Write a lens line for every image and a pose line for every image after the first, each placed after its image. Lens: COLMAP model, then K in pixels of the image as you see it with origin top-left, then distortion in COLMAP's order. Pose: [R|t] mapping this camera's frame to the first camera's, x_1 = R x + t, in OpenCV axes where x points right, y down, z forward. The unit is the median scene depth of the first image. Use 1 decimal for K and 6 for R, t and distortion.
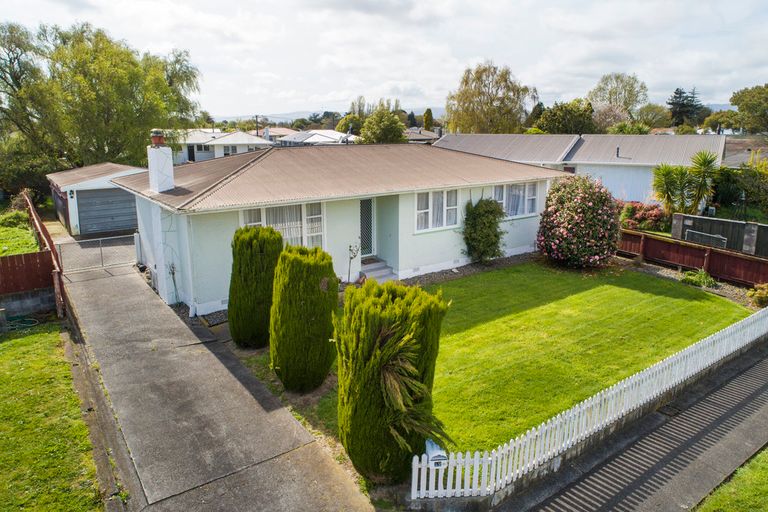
lens RADIAL K [[547.8, 0, 384.0], [0, 547.8, 256.0], [0, 0, 1]] dist [-0.000004, -0.005890]
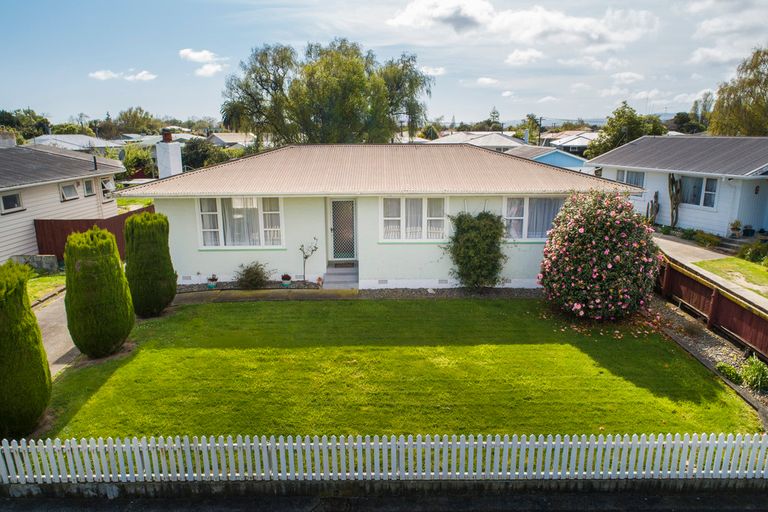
lens RADIAL K [[547.8, 0, 384.0], [0, 547.8, 256.0], [0, 0, 1]] dist [-0.000004, -0.005890]
pose [[0.796607, 0.134772, -0.589283, 0.591770], [-0.139179, 0.989532, 0.038165, -0.052490], [0.588258, 0.051613, 0.807025, 0.264847]]
